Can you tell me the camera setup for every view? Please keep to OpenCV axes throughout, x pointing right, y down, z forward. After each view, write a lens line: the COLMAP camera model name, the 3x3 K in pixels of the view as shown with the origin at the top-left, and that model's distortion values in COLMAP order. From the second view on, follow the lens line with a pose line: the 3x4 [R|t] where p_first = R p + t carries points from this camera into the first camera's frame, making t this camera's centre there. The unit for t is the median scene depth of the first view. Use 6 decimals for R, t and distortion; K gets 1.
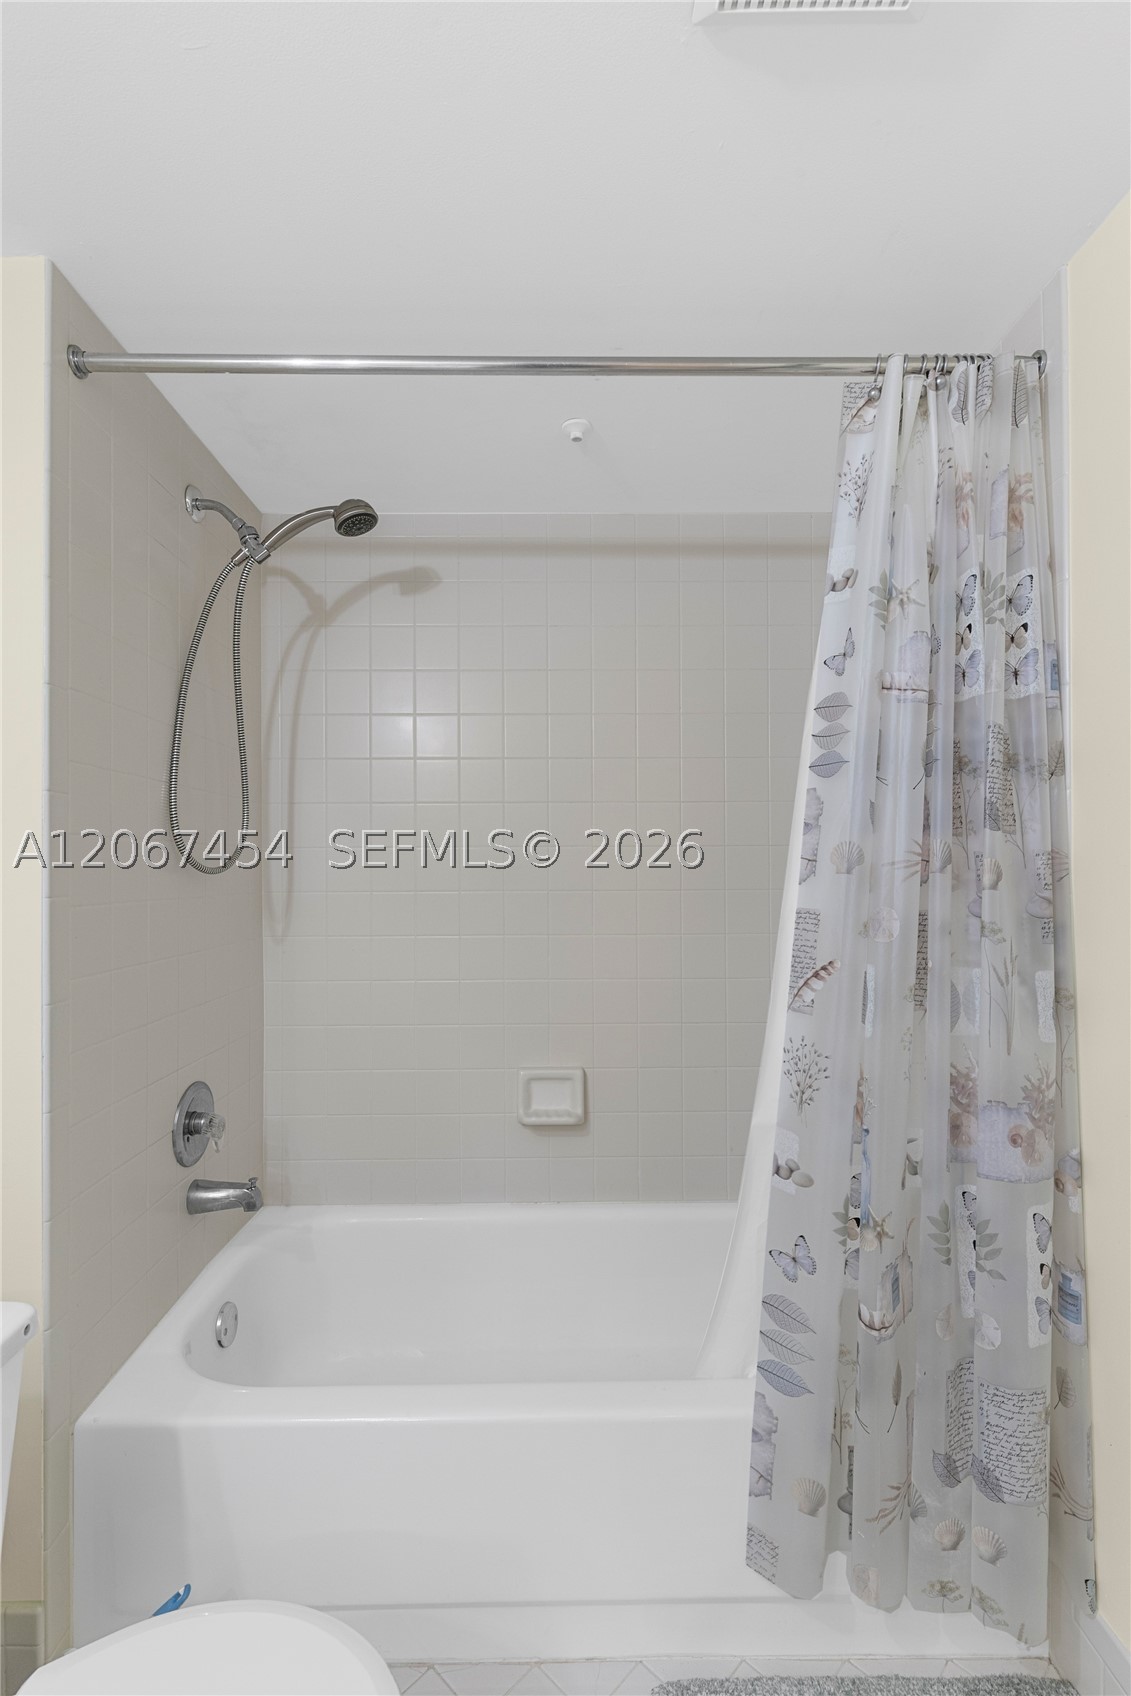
lens RADIAL K [[750.1, 0, 571.1], [0, 750.1, 874.6], [0, 0, 1]] dist [-0.005441, 0.000405]
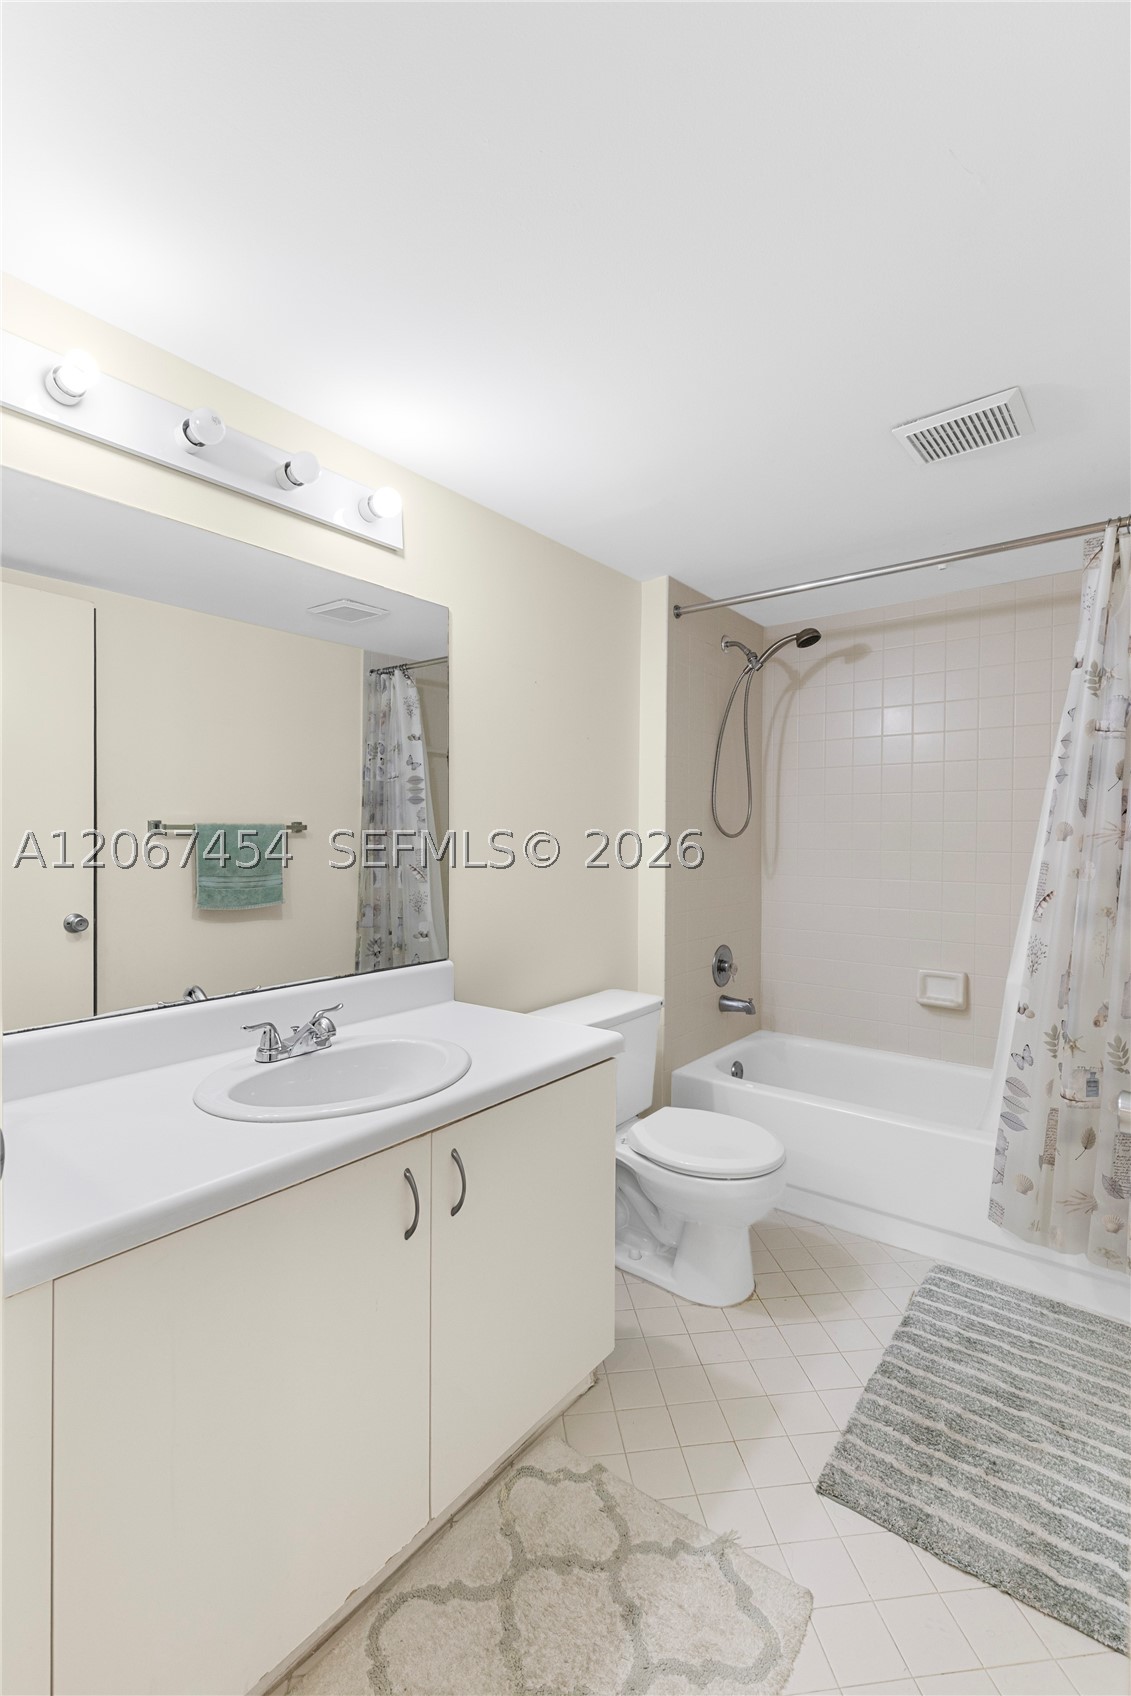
lens RADIAL K [[750.1, 0, 565.2], [0, 750.1, 845.1], [0, 0, 1]] dist [-0.005441, 0.000405]
pose [[0.767966, 0.013116, -0.640357, 0.547130], [-0.007305, 0.999905, 0.011720, -0.003004], [0.640449, -0.004323, 0.767988, -0.973551]]
